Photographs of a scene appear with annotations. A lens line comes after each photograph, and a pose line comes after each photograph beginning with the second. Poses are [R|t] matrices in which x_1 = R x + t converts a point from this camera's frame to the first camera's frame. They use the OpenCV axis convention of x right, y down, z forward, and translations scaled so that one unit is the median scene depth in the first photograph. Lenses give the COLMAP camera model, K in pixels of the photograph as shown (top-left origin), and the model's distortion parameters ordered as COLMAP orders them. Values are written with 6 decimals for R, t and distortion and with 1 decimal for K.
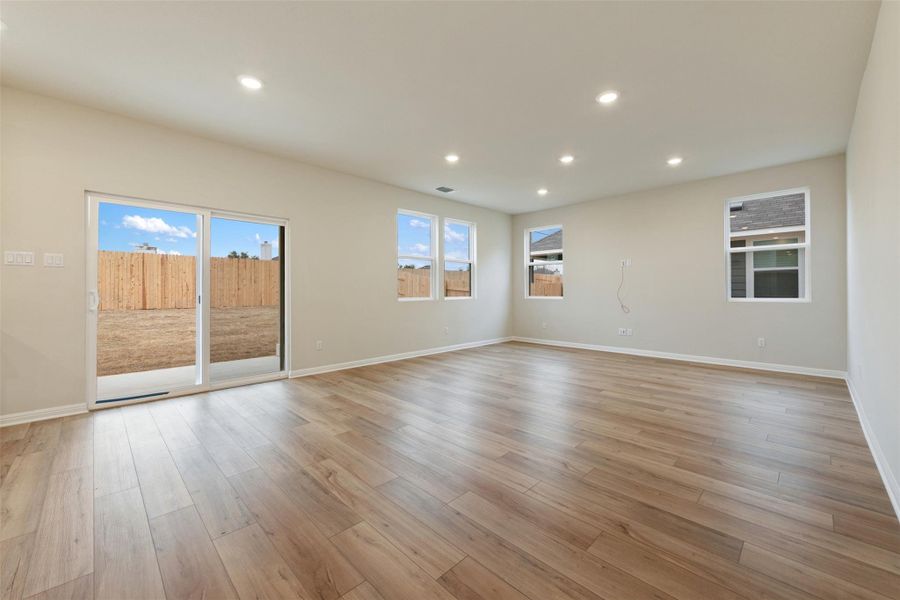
lens RADIAL K [[354.6, 0, 454.7], [0, 354.6, 293.8], [0, 0, 1]] dist [0.017215, -0.000004]
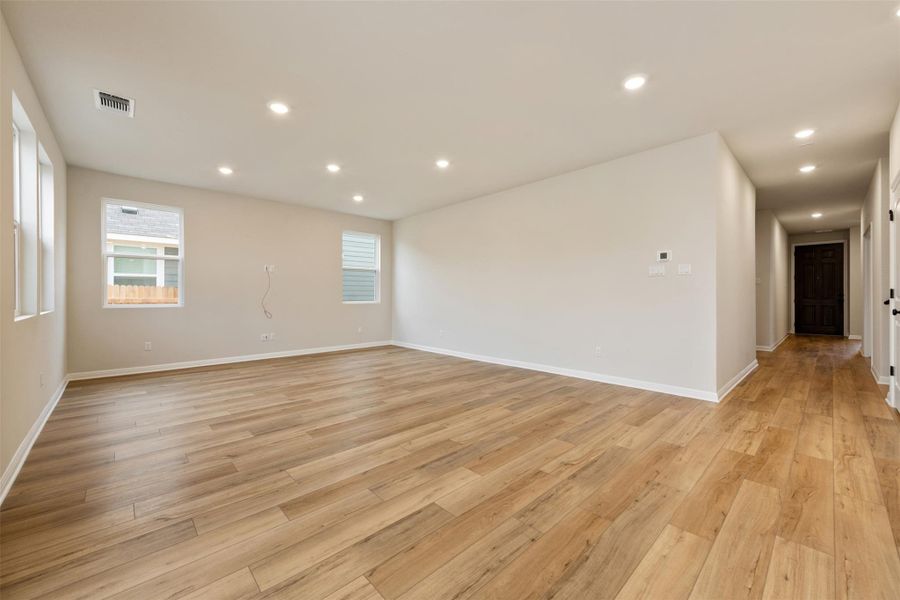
lens RADIAL K [[346.9, 0, 449.3], [0, 346.9, 296.2], [0, 0, 1]] dist [0.016647, -0.006169]
pose [[0.042644, 0.001906, 0.999089, -0.679238], [0.007156, 0.999972, -0.002213, -0.003903], [-0.999065, 0.007244, 0.042629, 0.623035]]
